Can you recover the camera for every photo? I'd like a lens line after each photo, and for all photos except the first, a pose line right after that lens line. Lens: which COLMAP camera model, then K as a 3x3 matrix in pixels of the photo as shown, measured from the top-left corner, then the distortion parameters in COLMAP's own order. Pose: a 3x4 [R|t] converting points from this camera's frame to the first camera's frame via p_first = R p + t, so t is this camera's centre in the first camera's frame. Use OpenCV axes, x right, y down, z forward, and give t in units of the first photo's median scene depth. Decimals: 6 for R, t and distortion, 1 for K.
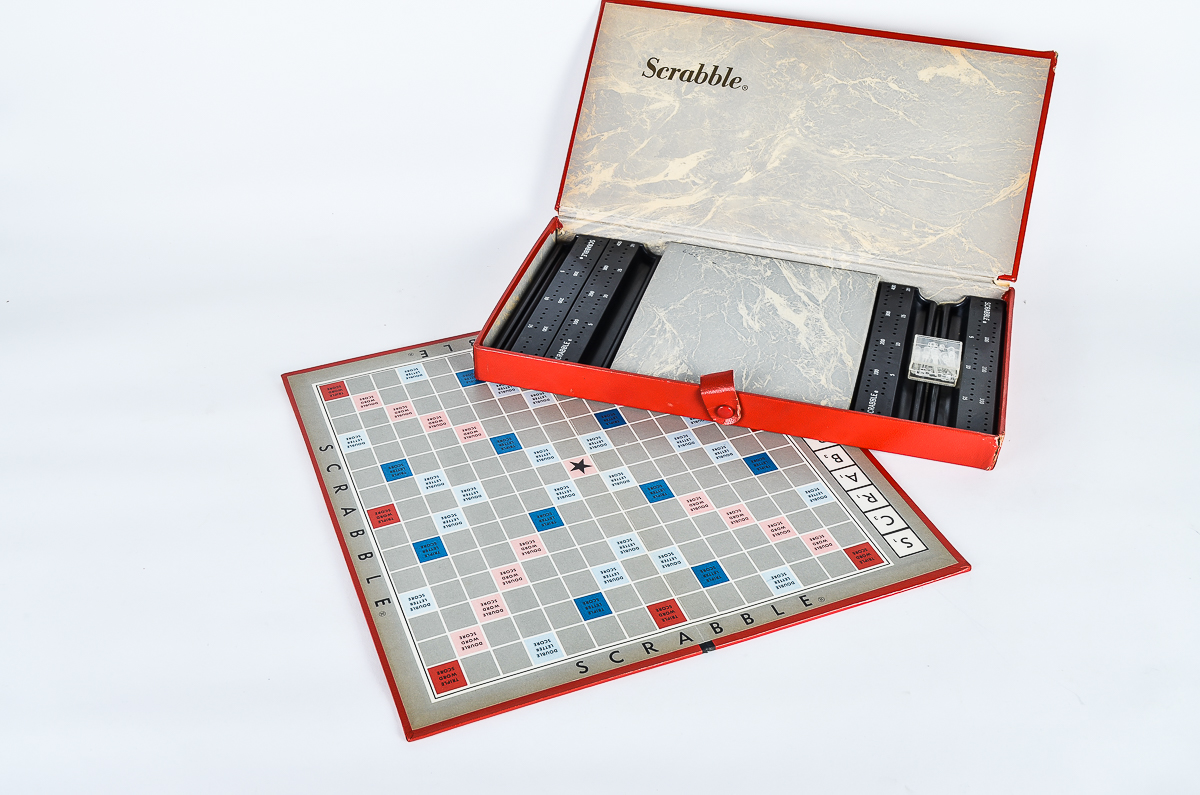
lens RADIAL K [[1439.5, 0, 600.0], [0, 1439.5, 397.5], [0, 0, 1]] dist [-0.024741, 0.200988]
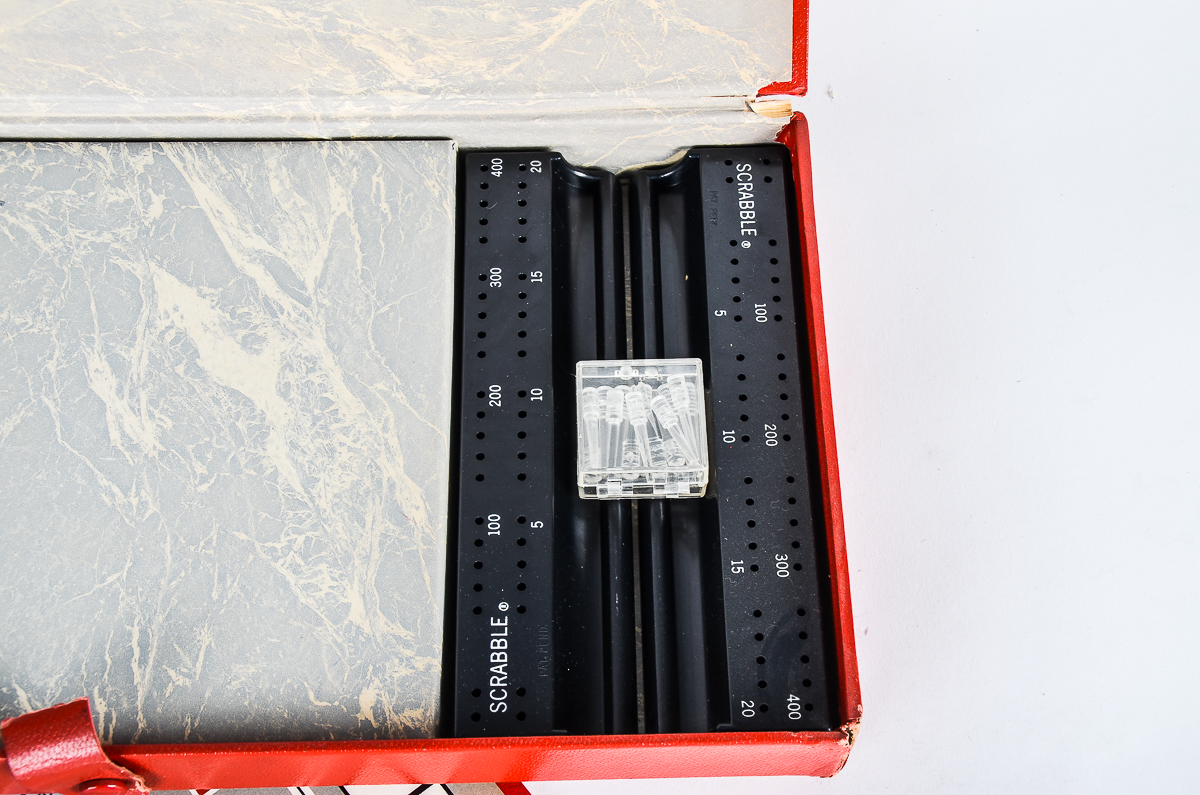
lens RADIAL K [[1895.4, 0, 600.0], [0, 1895.4, 397.5], [0, 0, 1]] dist [0.156576, 0.147402]
pose [[0.959122, -0.261264, 0.108750, 0.159047], [0.194068, 0.886920, 0.419178, -0.224355], [-0.205969, -0.380938, 0.901367, 0.520338]]
